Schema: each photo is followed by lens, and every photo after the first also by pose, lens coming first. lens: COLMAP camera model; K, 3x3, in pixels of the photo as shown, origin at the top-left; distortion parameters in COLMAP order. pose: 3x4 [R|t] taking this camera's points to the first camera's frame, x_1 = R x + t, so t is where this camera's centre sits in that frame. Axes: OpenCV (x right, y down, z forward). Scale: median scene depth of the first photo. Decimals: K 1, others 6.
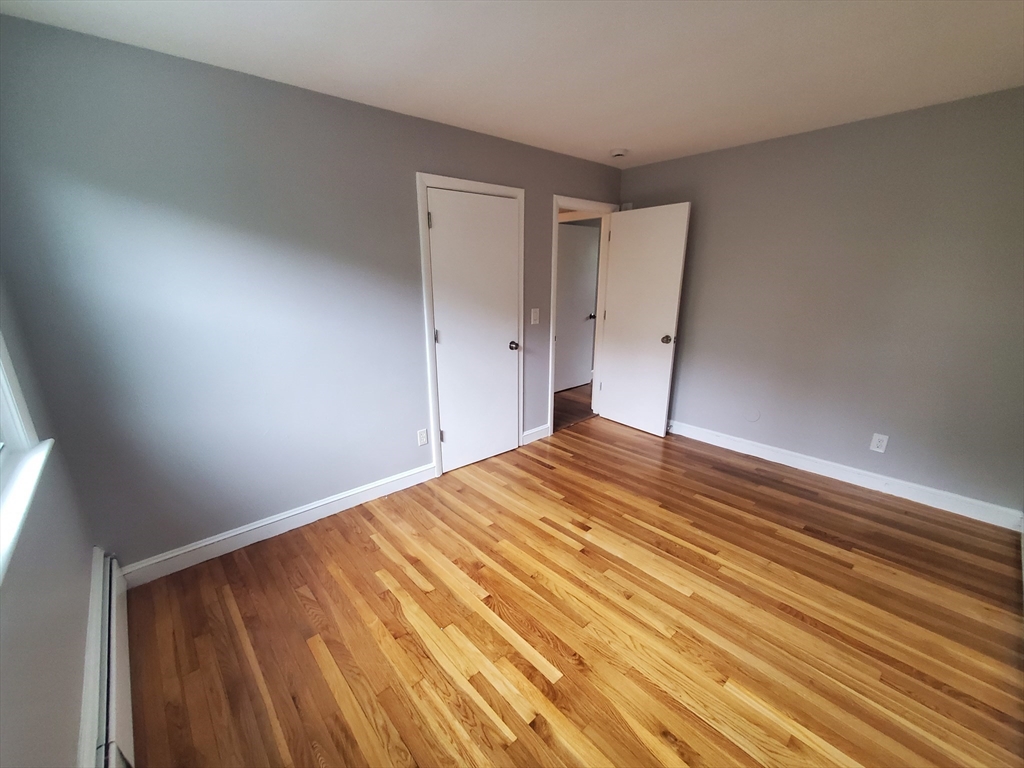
lens RADIAL K [[420.3, 0, 507.7], [0, 420.3, 401.1], [0, 0, 1]] dist [0.003684, -0.000130]
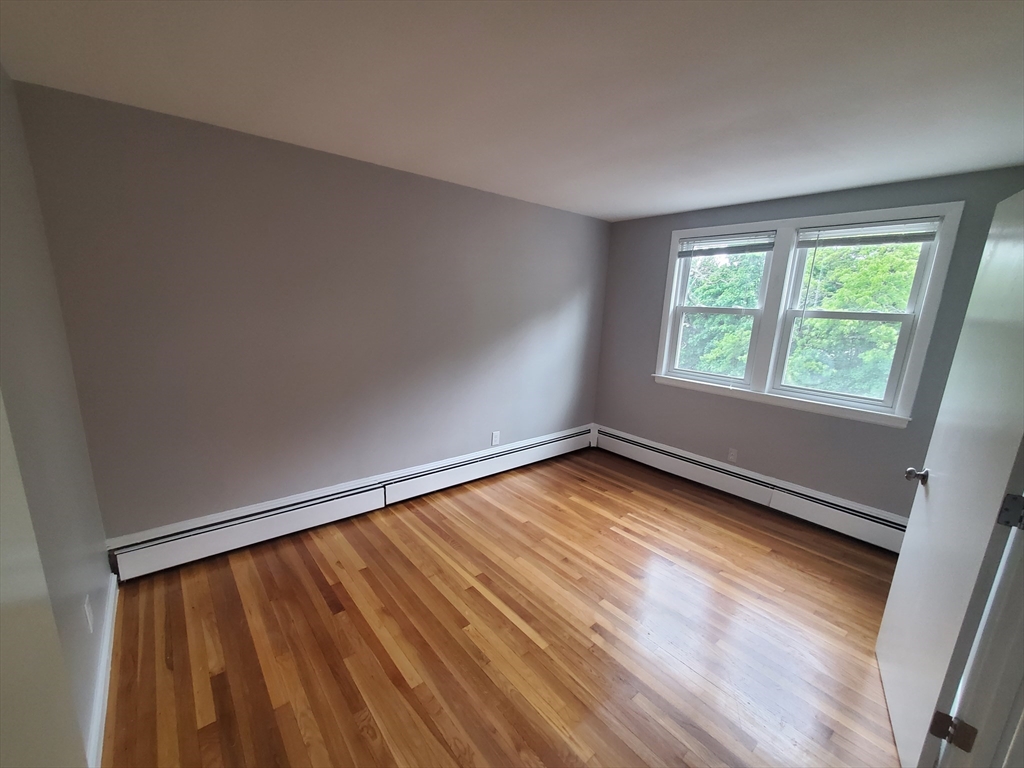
lens RADIAL K [[420.3, 0, 507.7], [0, 420.3, 401.1], [0, 0, 1]] dist [0.003684, -0.000130]
pose [[-0.999070, -0.031495, 0.029449, 0.419267], [-0.011634, 0.854556, 0.519229, -0.615865], [-0.041519, 0.518404, -0.854127, 1.779598]]
